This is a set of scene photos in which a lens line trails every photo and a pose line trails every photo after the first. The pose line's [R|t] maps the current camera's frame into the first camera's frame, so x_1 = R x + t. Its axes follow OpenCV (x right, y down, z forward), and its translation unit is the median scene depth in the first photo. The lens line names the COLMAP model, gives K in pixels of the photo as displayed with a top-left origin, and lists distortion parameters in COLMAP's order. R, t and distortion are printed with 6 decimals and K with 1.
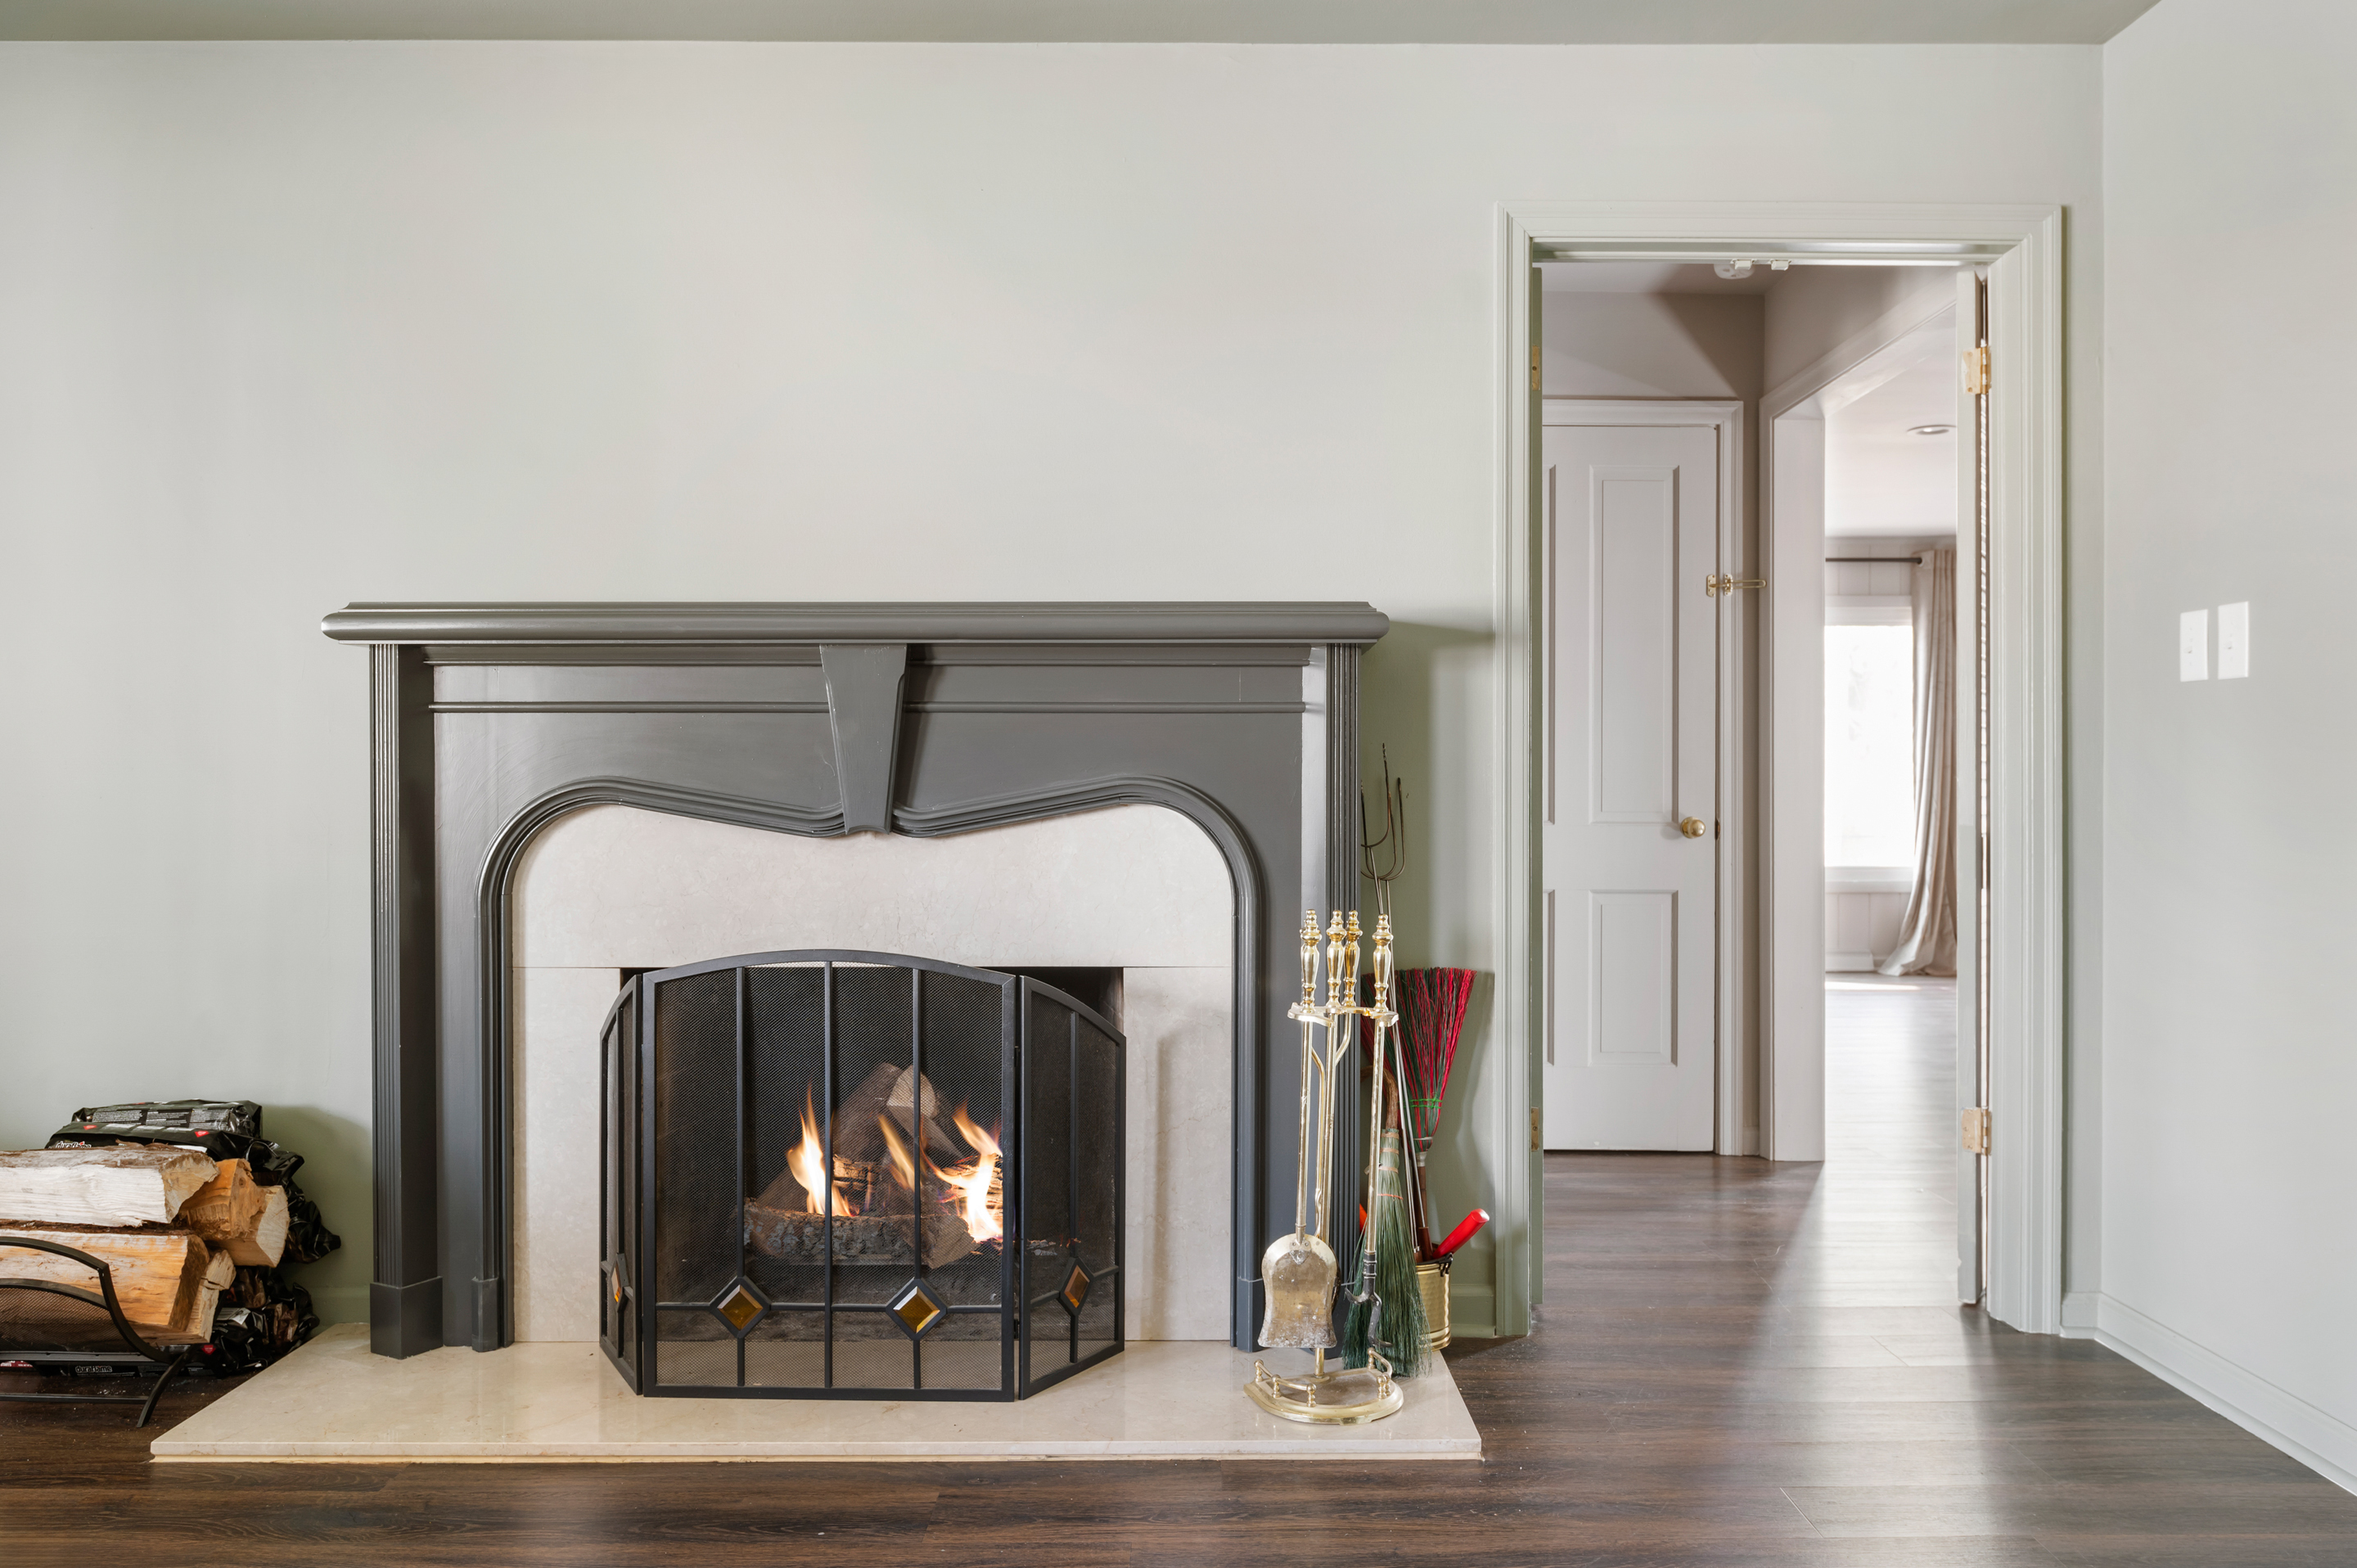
lens RADIAL K [[1818.6, 0, 1177.8], [0, 1818.6, 785.4], [0, 0, 1]] dist [-0.003717, -0.001698]
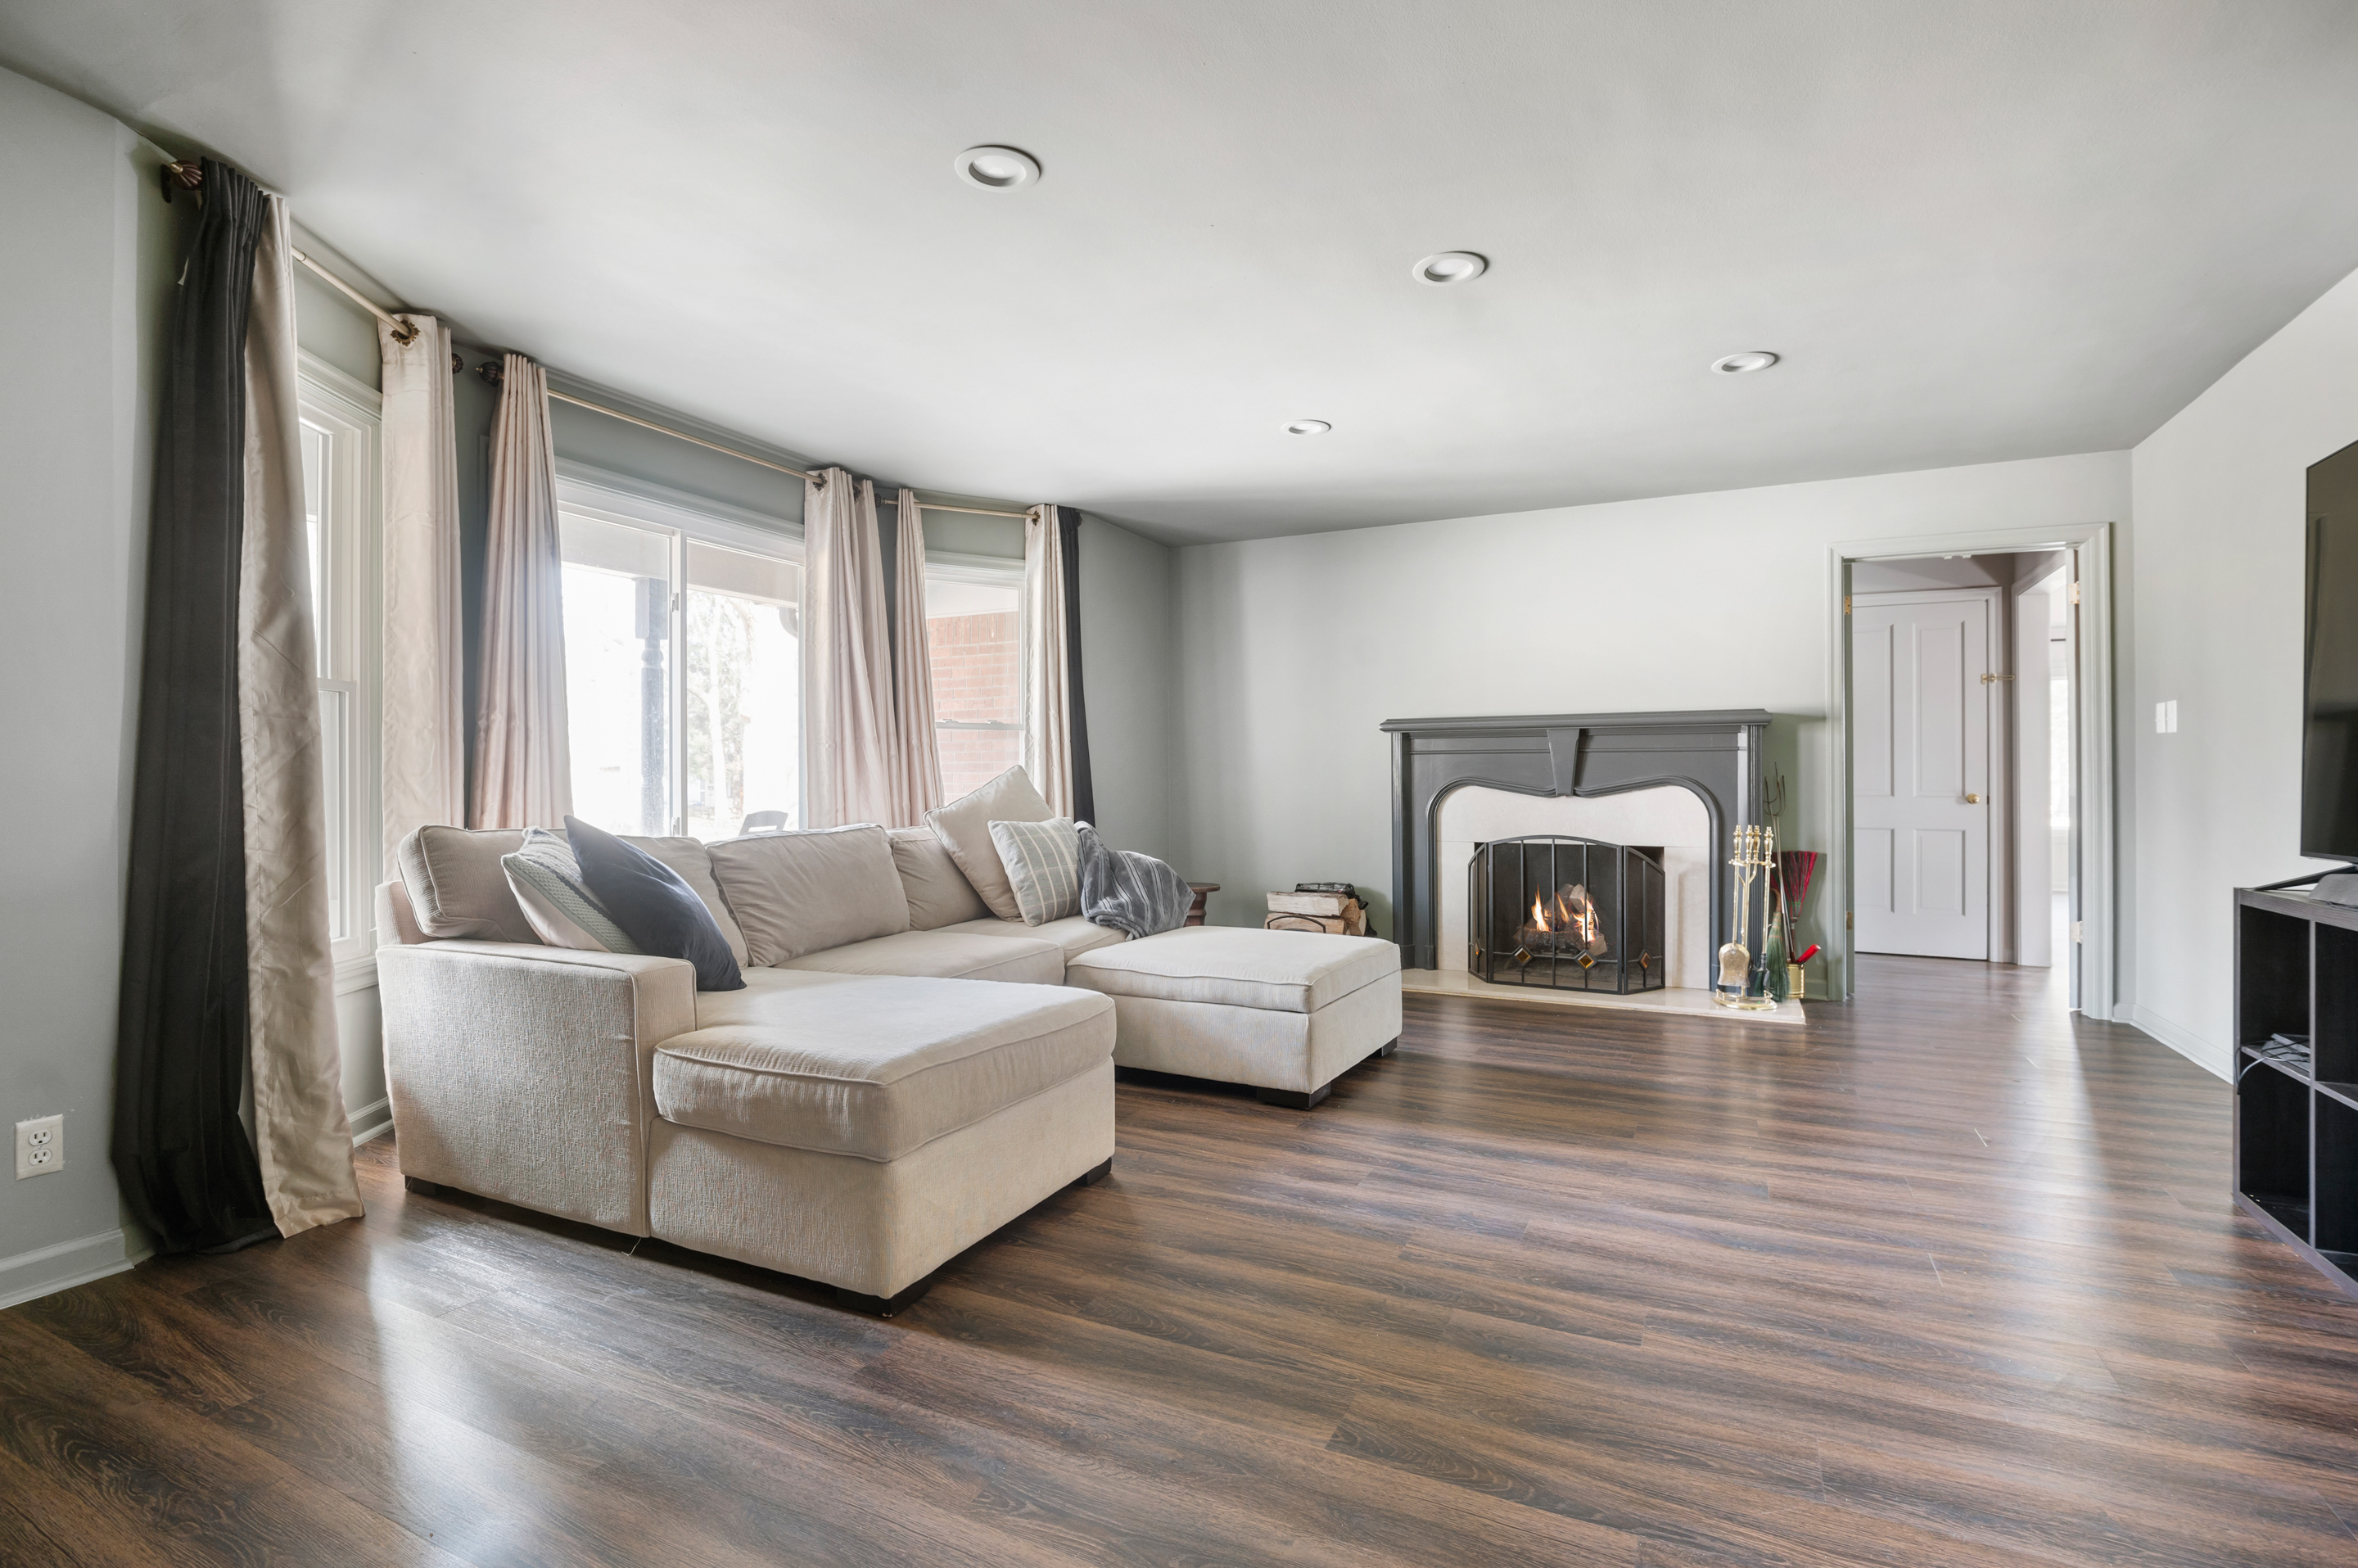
lens RADIAL K [[1116.8, 0, 1163.1], [0, 1116.8, 766.5], [0, 0, 1]] dist [-0.020249, -0.002351]
pose [[0.892490, -0.006097, -0.451026, 0.051109], [0.001450, 0.999942, -0.010648, -0.001573], [0.451065, 0.008850, 0.892447, -0.807642]]
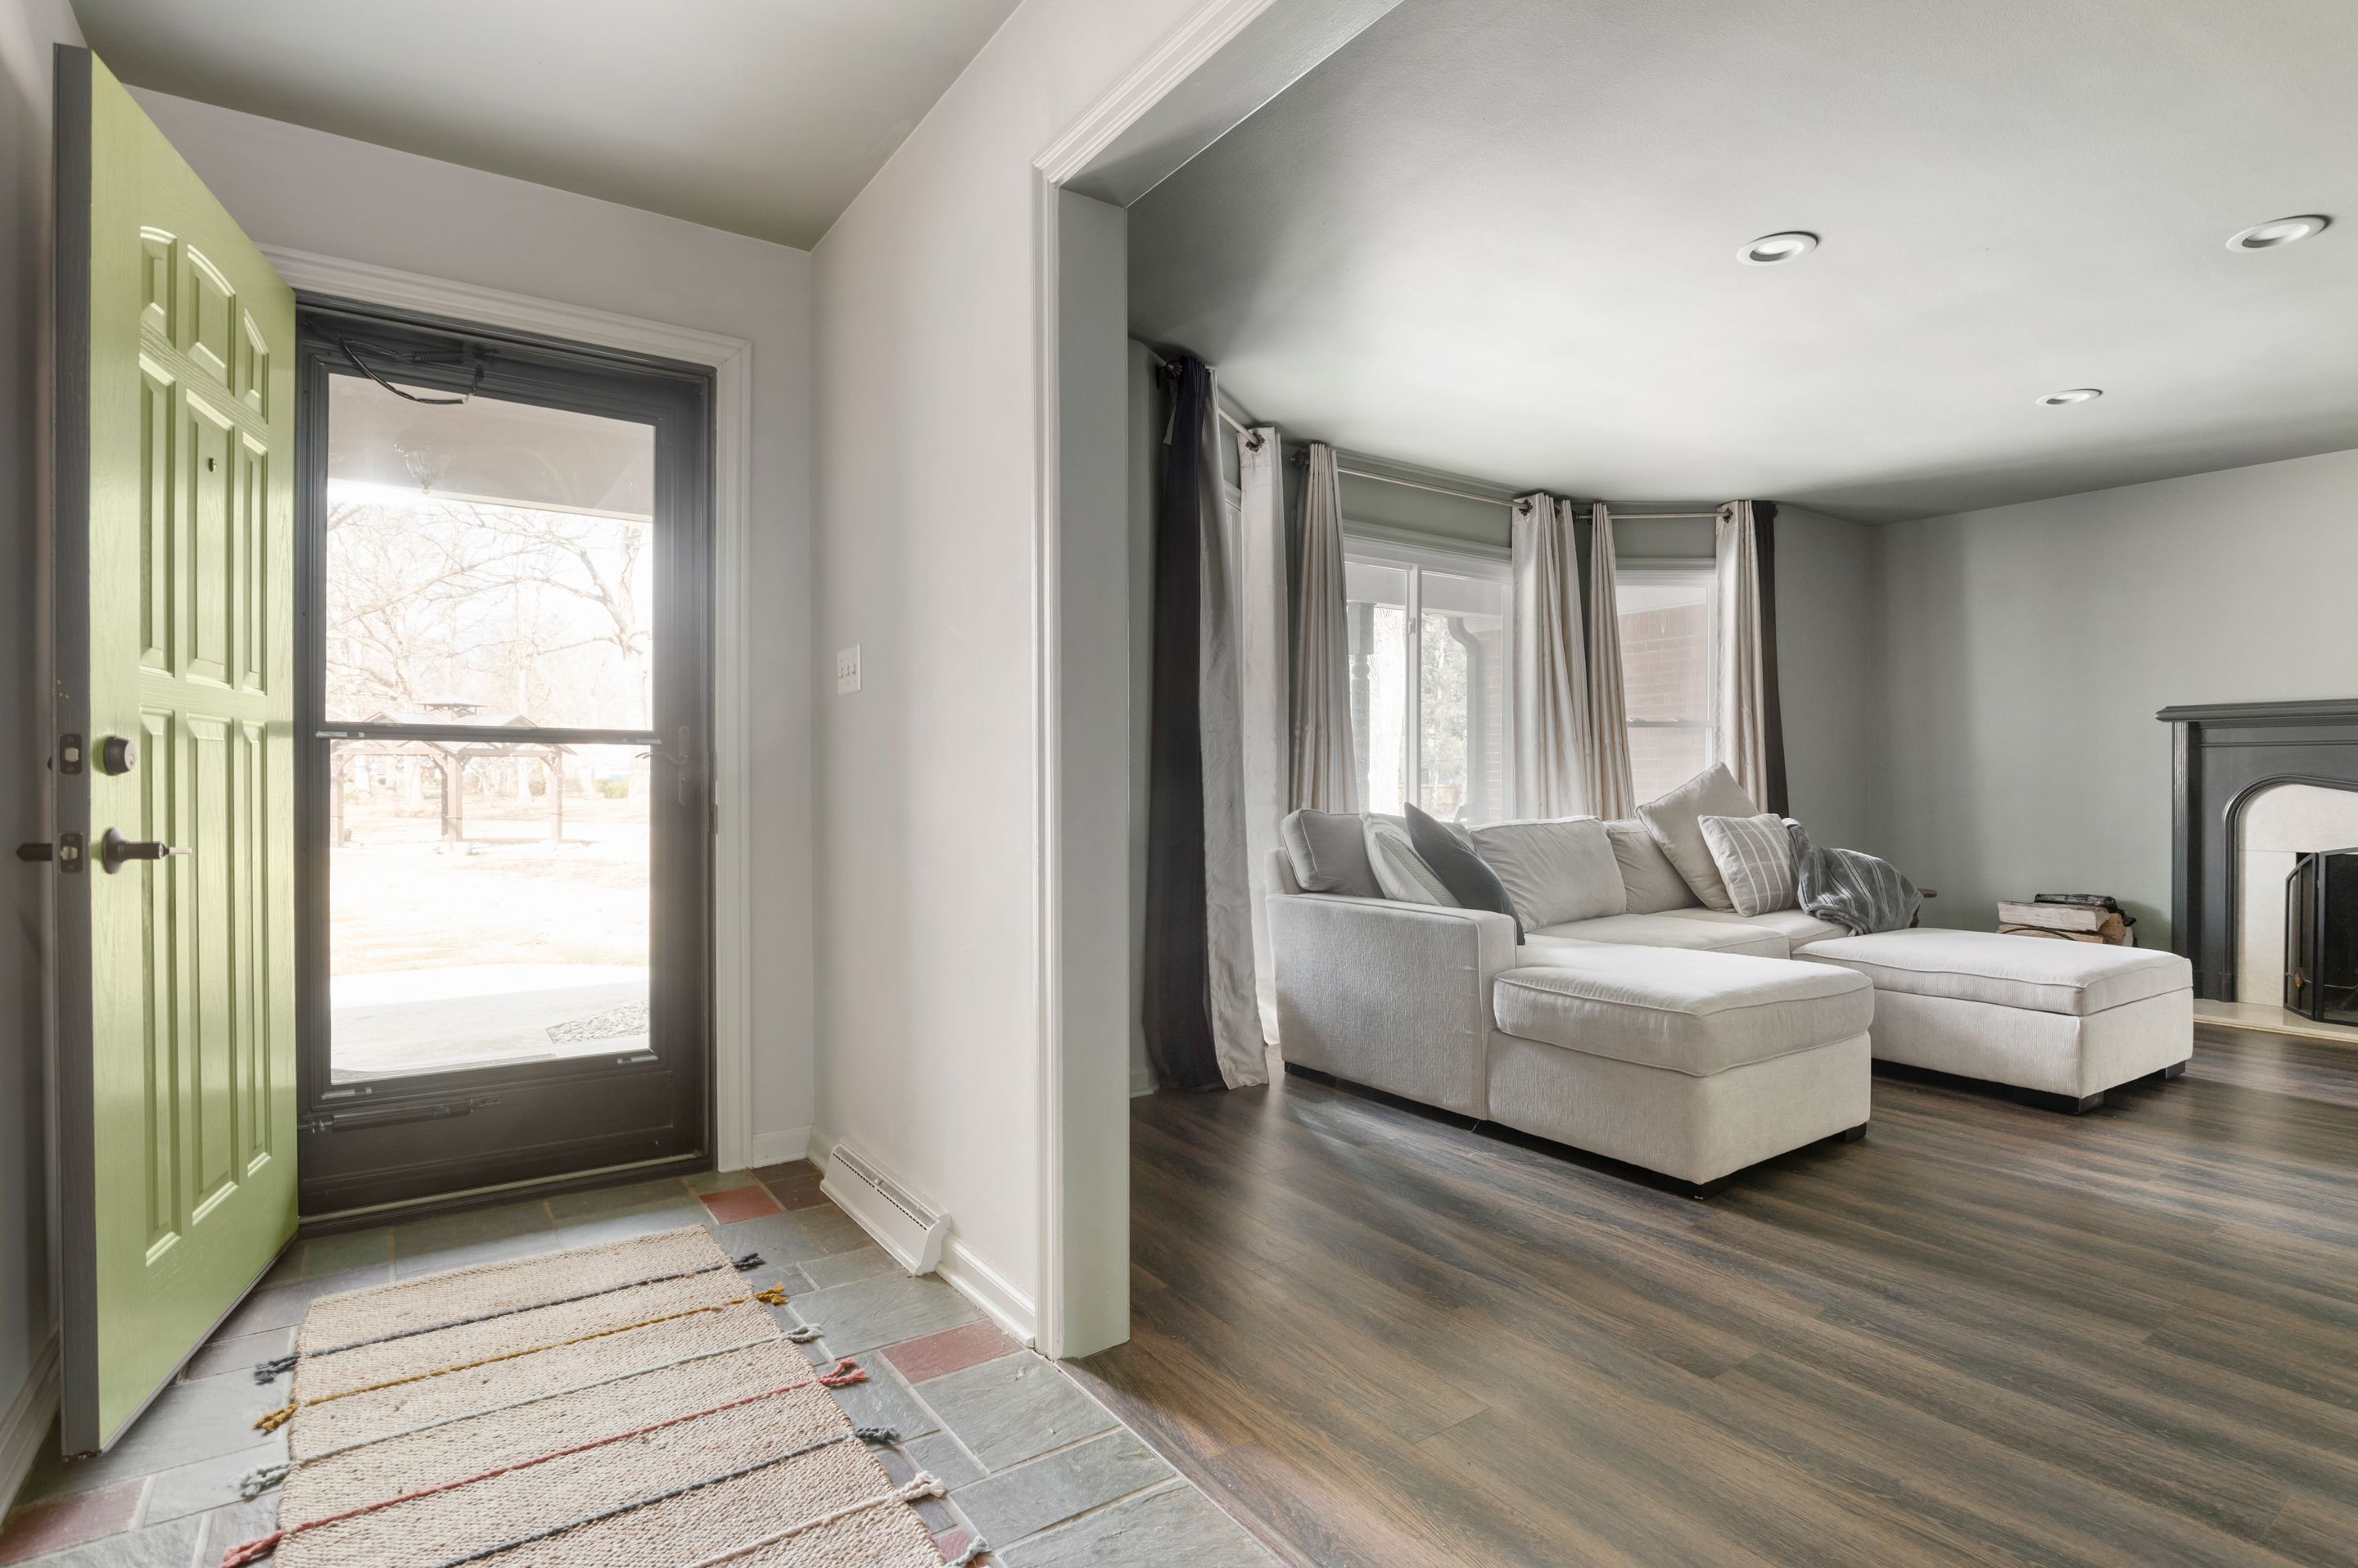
lens RADIAL K [[1145.2, 0, 1184.9], [0, 1145.2, 789.8], [0, 0, 1]] dist [-0.025557, -0.000384]
pose [[0.561691, 0.008364, -0.827305, 0.085820], [0.001074, 0.999941, 0.010839, 0.000040], [0.827346, -0.006977, 0.561649, -1.039010]]
